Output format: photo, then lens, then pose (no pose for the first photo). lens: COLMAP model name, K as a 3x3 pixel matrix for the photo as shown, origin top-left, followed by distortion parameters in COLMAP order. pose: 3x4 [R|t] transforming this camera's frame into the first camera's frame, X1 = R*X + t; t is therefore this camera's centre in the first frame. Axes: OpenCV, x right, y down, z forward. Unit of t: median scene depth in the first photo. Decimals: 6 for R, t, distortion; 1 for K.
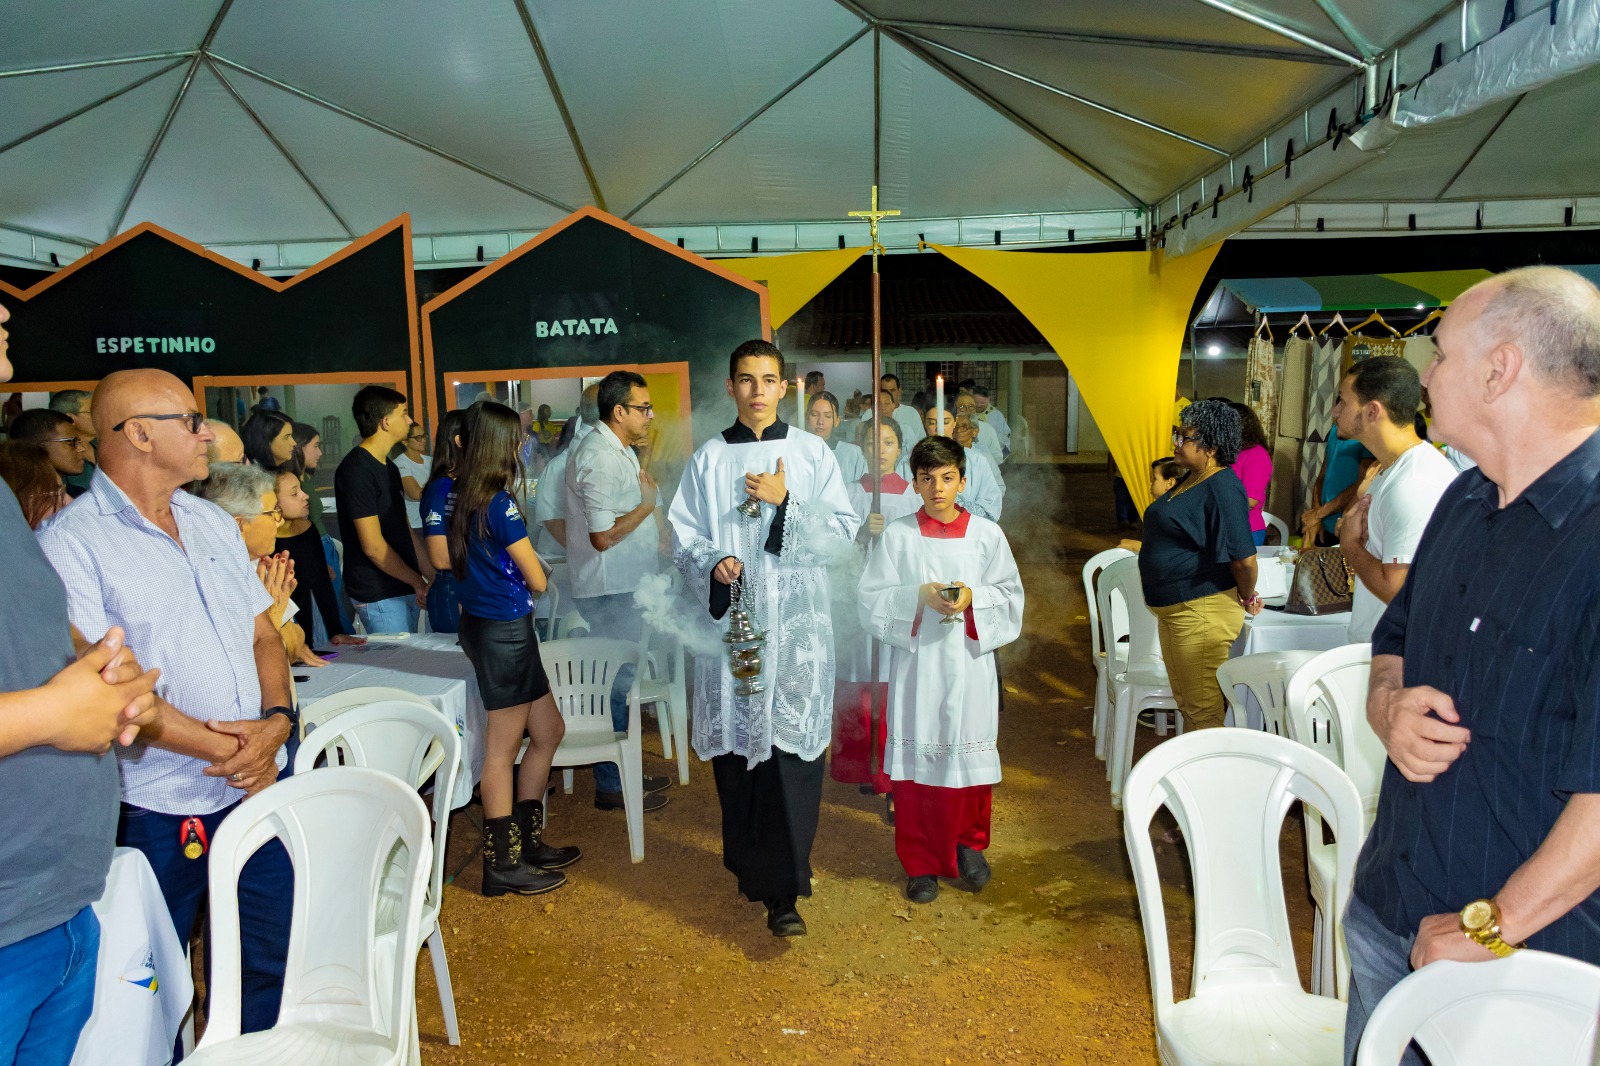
lens RADIAL K [[1219.5, 0, 796.8], [0, 1219.5, 533.5], [0, 0, 1]] dist [-0.016492, 0.013800]
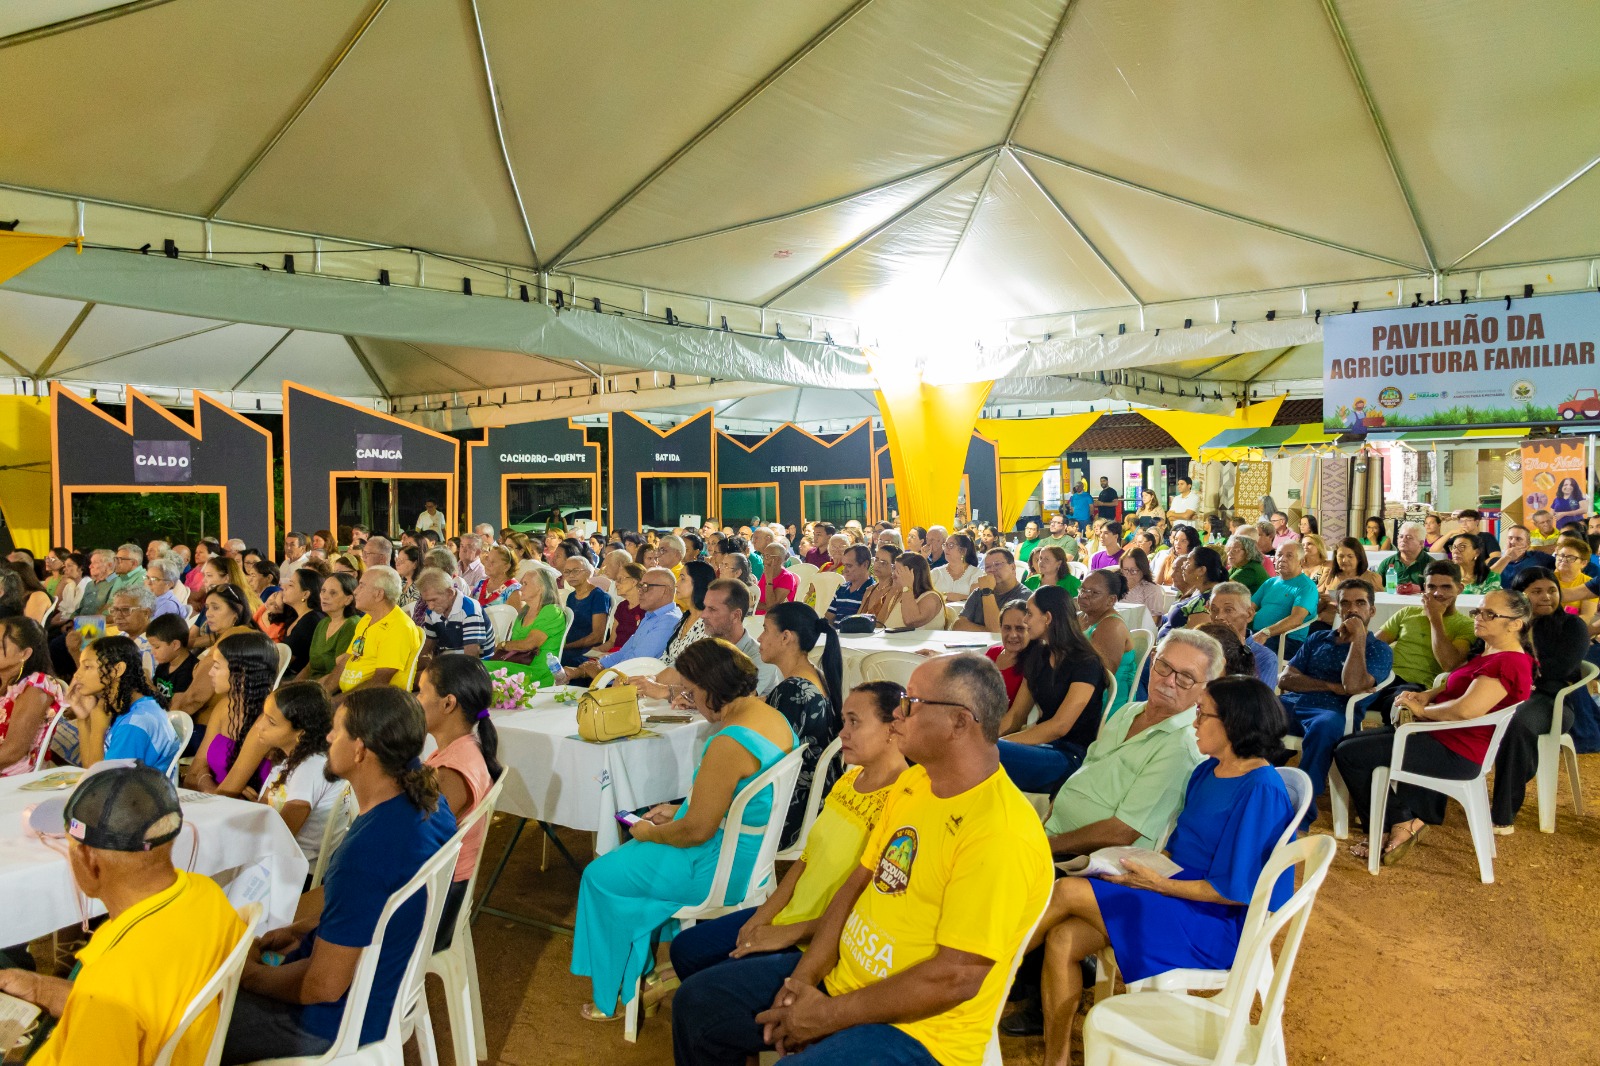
lens RADIAL K [[1219.5, 0, 794.2], [0, 1219.5, 534.1], [0, 0, 1]] dist [-0.016492, 0.013800]
pose [[0.811439, 0.018596, -0.584141, 0.834794], [-0.054495, 0.997547, -0.043943, 0.080621], [0.581890, 0.067490, 0.810462, -0.908851]]
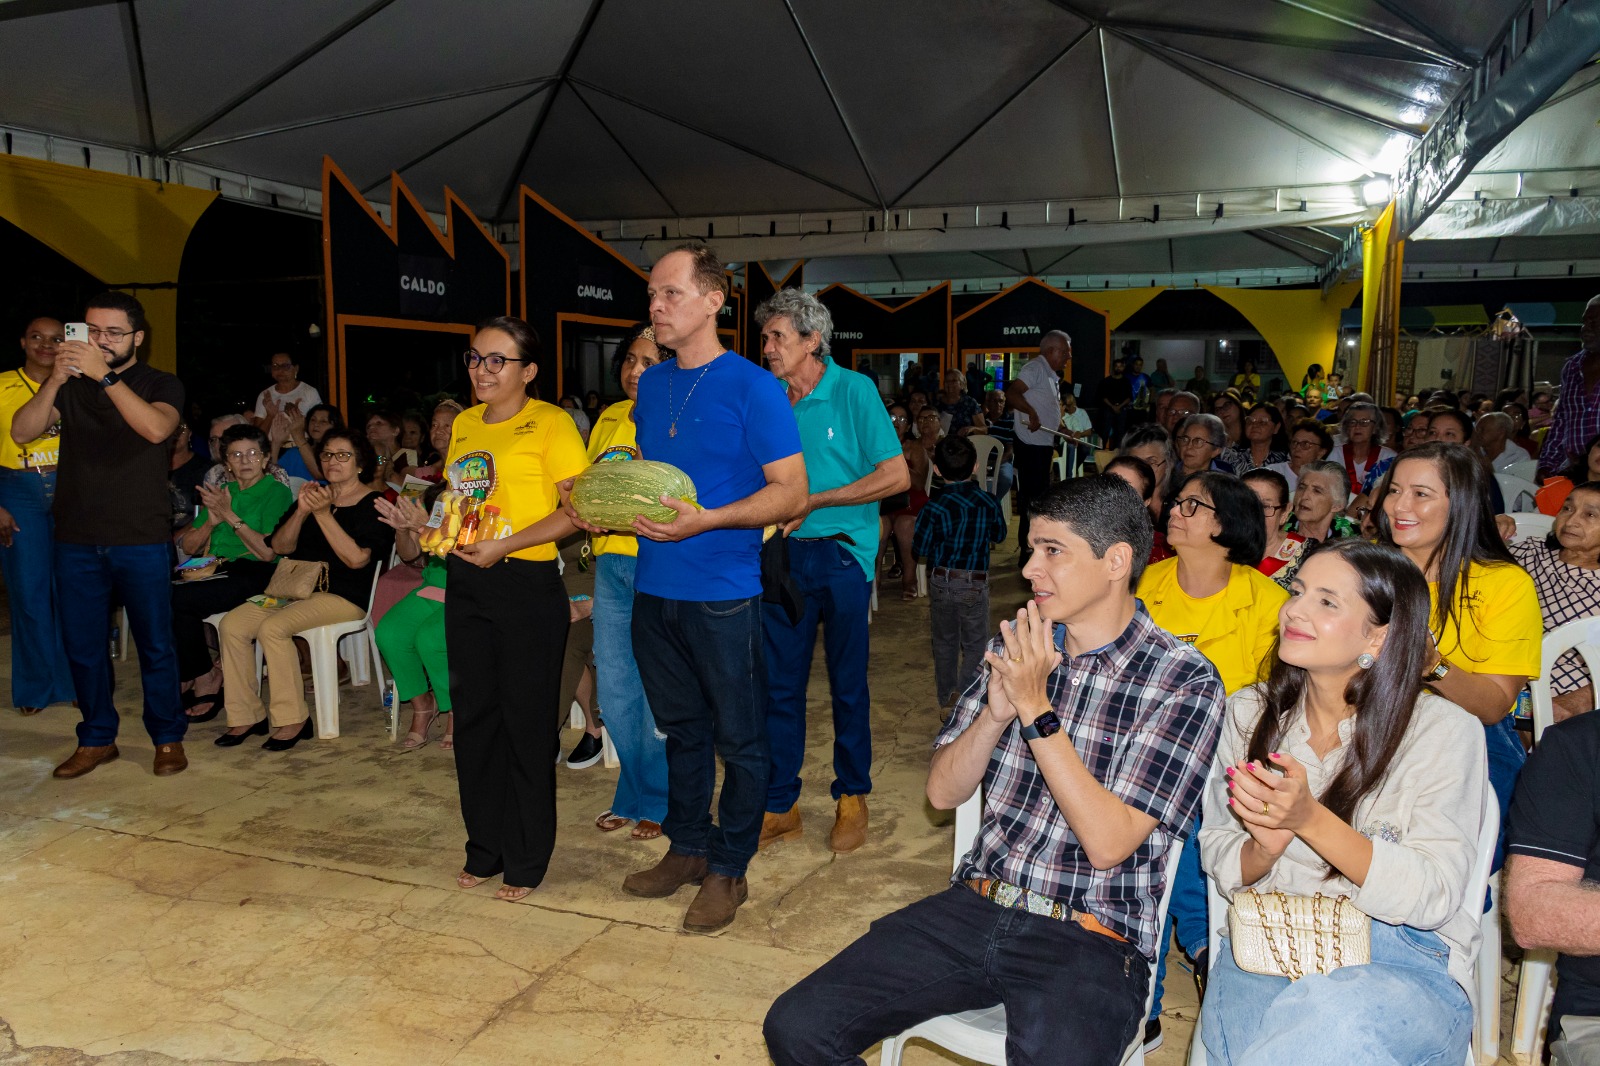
lens RADIAL K [[1219.5, 0, 797.3], [0, 1219.5, 523.4], [0, 0, 1]] dist [-0.016492, 0.013800]
pose [[0.957797, 0.054007, -0.282327, 0.064137], [-0.048830, 0.998485, 0.025345, 0.123997], [0.283268, -0.010489, 0.958983, -1.053685]]
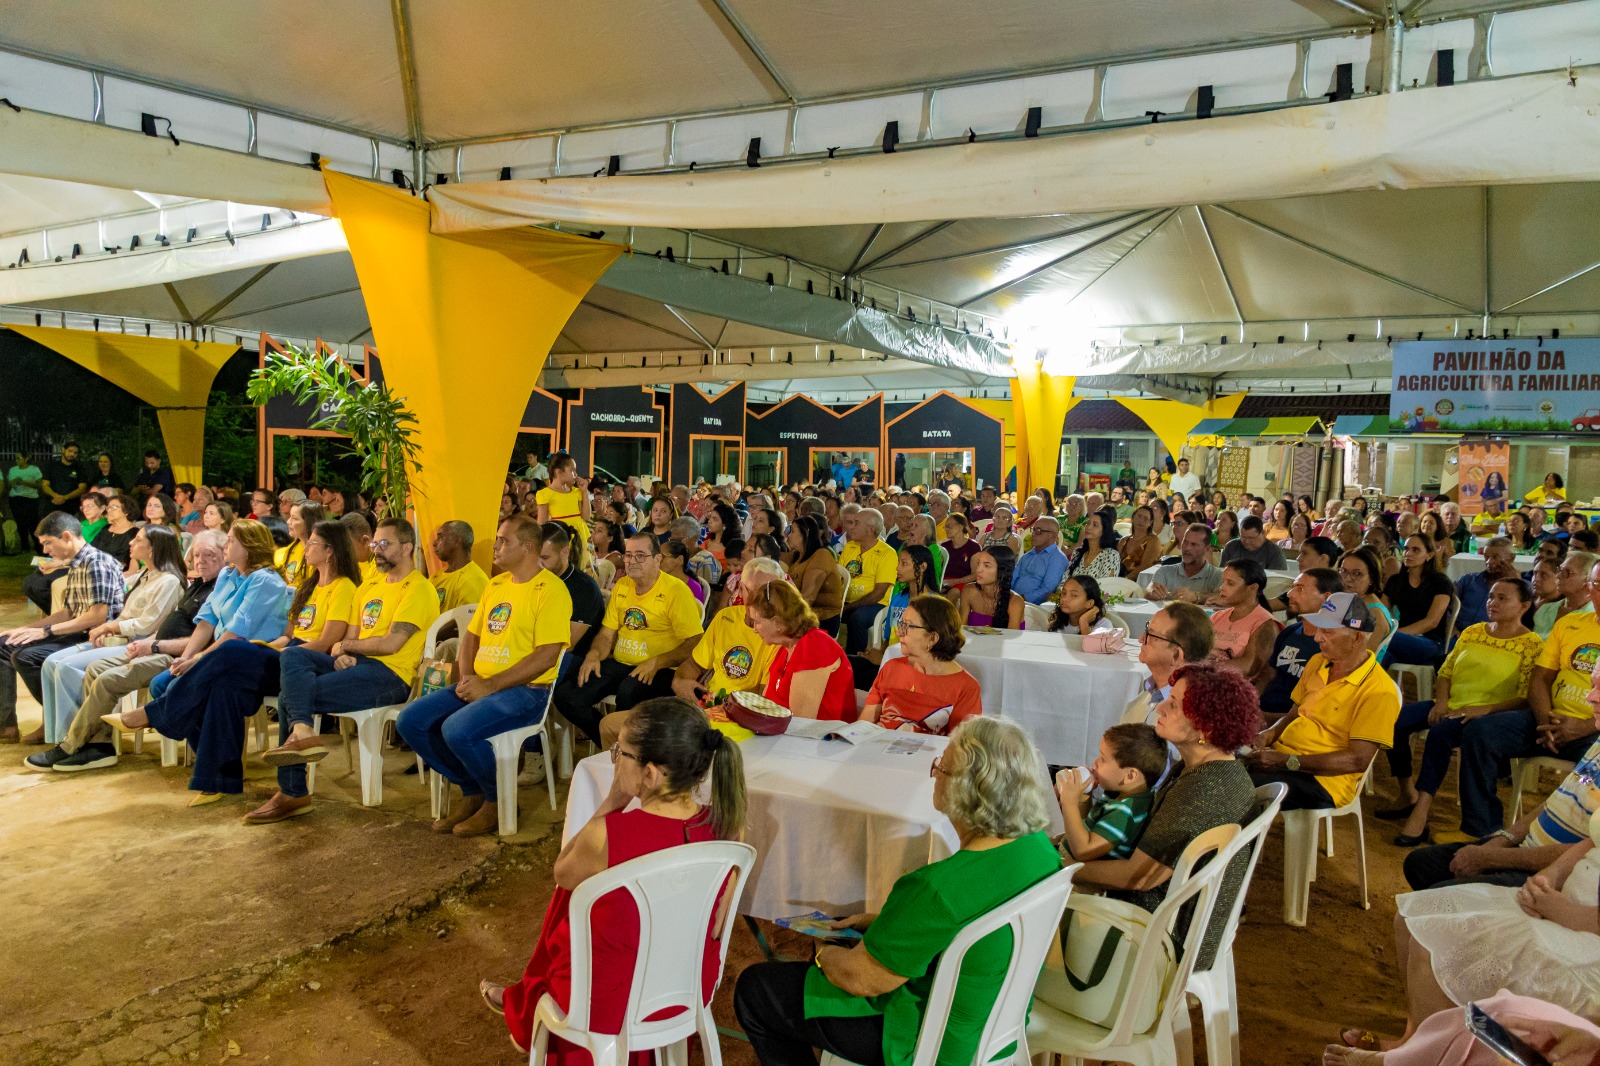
lens RADIAL K [[1219.5, 0, 796.1], [0, 1219.5, 532.5], [0, 0, 1]] dist [-0.016492, 0.013800]
pose [[0.886318, 0.060413, -0.459119, 0.654745], [-0.081395, 0.996342, -0.026028, 0.119862], [0.455867, 0.060439, 0.887994, -1.260802]]
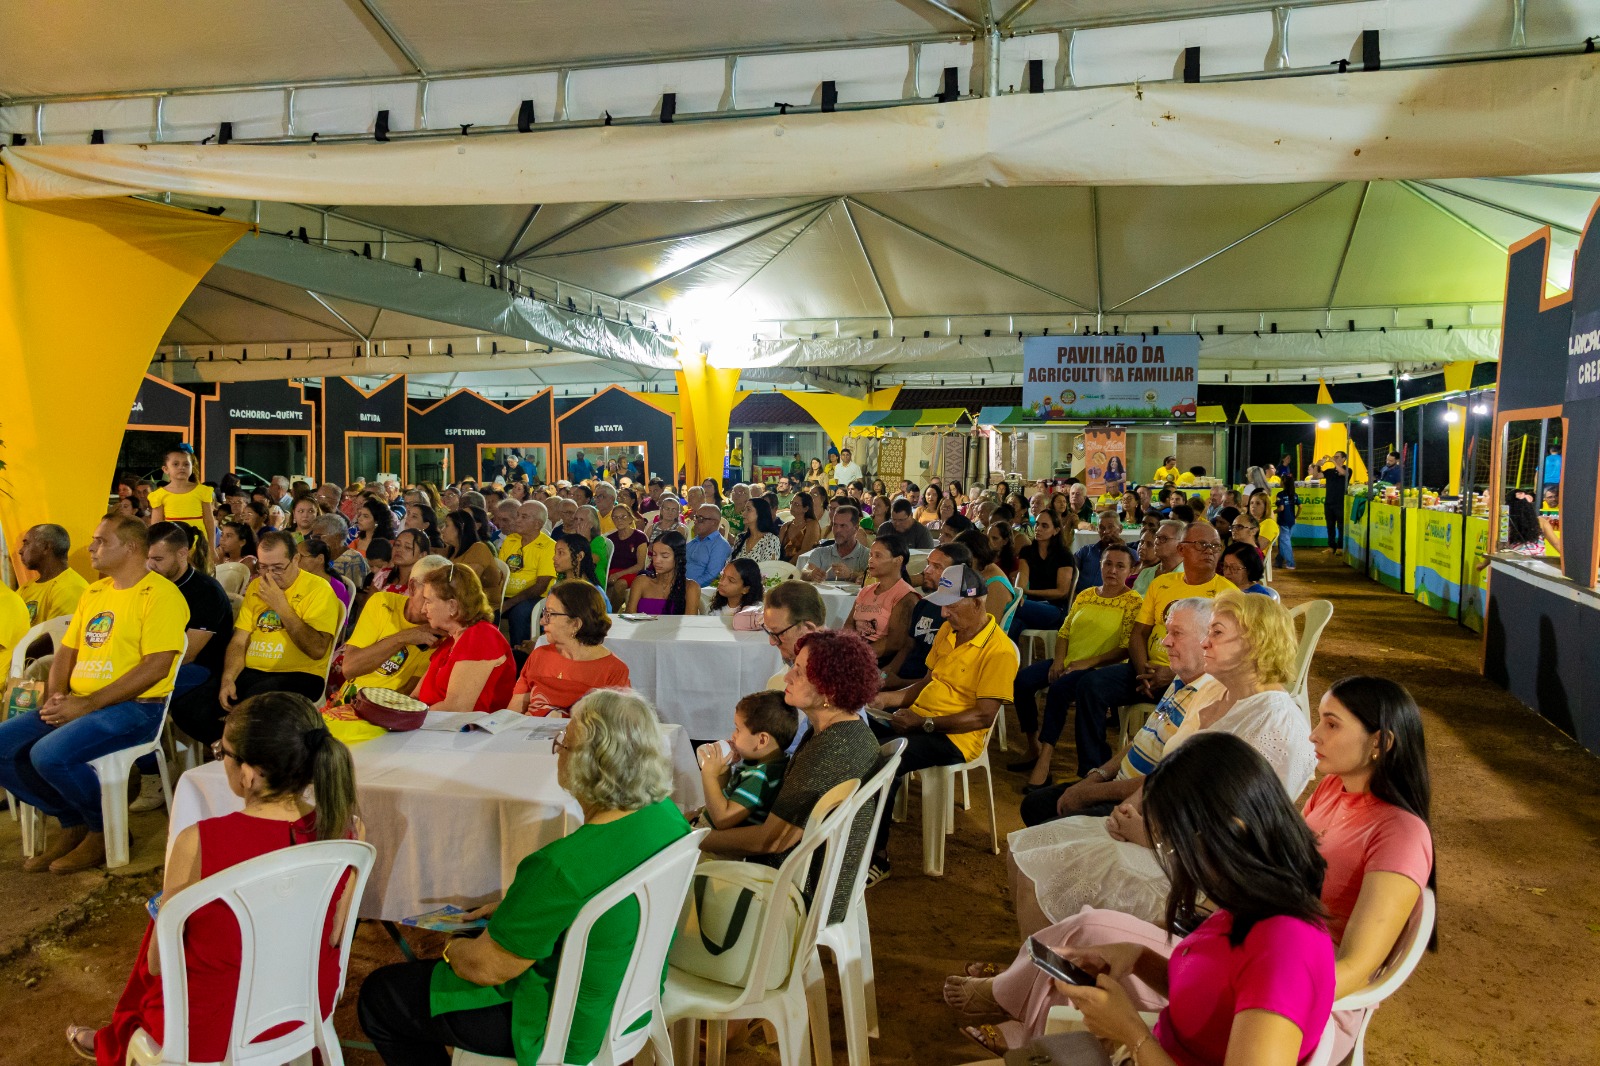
lens RADIAL K [[1219.5, 0, 796.7], [0, 1219.5, 534.6], [0, 0, 1]] dist [-0.016492, 0.013800]
pose [[0.975980, 0.031262, -0.215604, 0.666183], [-0.040263, 0.998486, -0.037485, 0.123568], [0.214105, 0.045266, 0.975761, -1.255357]]
